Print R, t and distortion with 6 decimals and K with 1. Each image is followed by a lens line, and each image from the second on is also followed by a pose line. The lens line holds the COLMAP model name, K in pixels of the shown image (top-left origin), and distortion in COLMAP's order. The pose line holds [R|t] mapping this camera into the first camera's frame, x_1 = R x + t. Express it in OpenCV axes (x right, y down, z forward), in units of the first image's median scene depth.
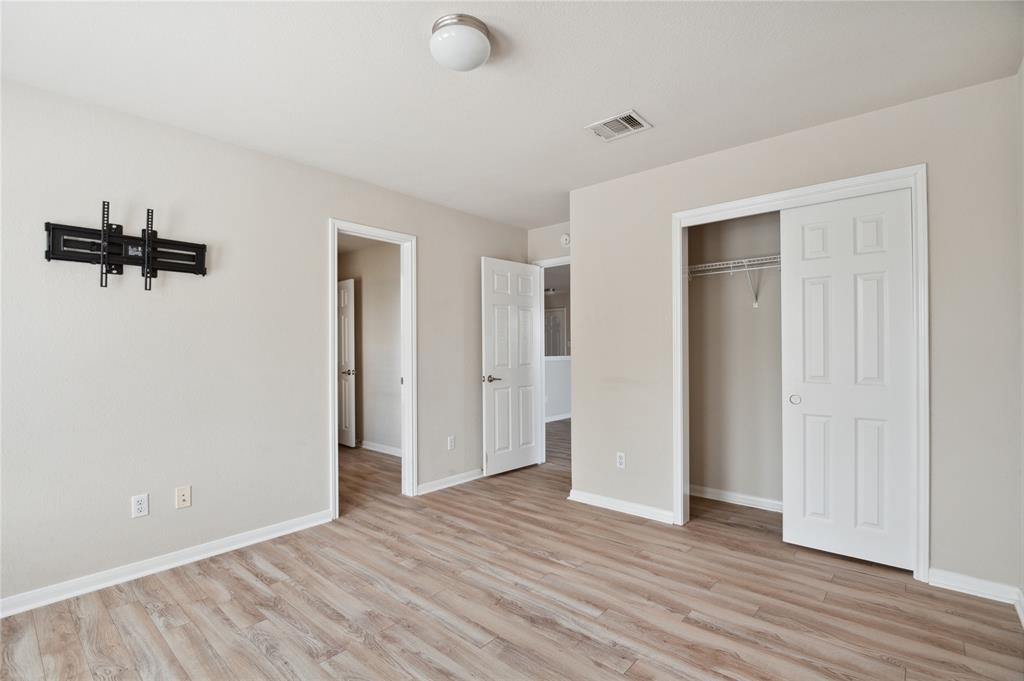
lens RADIAL K [[472.6, 0, 513.6], [0, 472.6, 342.1], [0, 0, 1]] dist [-0.002621, -0.000218]
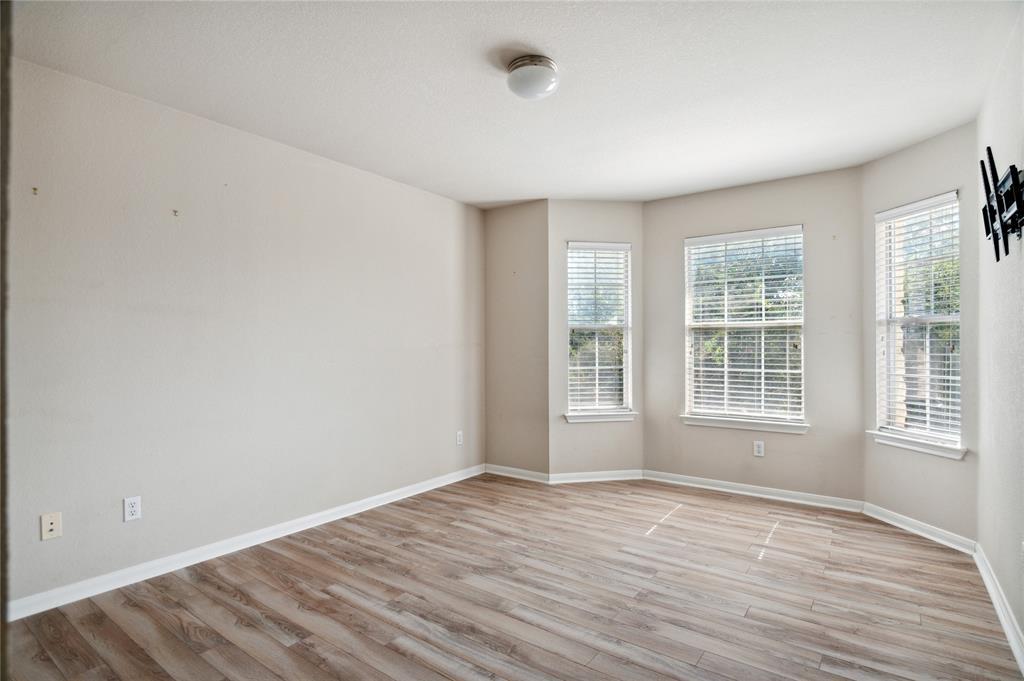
lens RADIAL K [[525.9, 0, 509.1], [0, 525.9, 349.8], [0, 0, 1]] dist [0.002014, 0.000093]
pose [[-0.997328, 0.008817, -0.072526, 0.039045], [0.009529, 0.999910, -0.009471, 0.039366], [0.072436, -0.010137, -0.997322, 2.069144]]
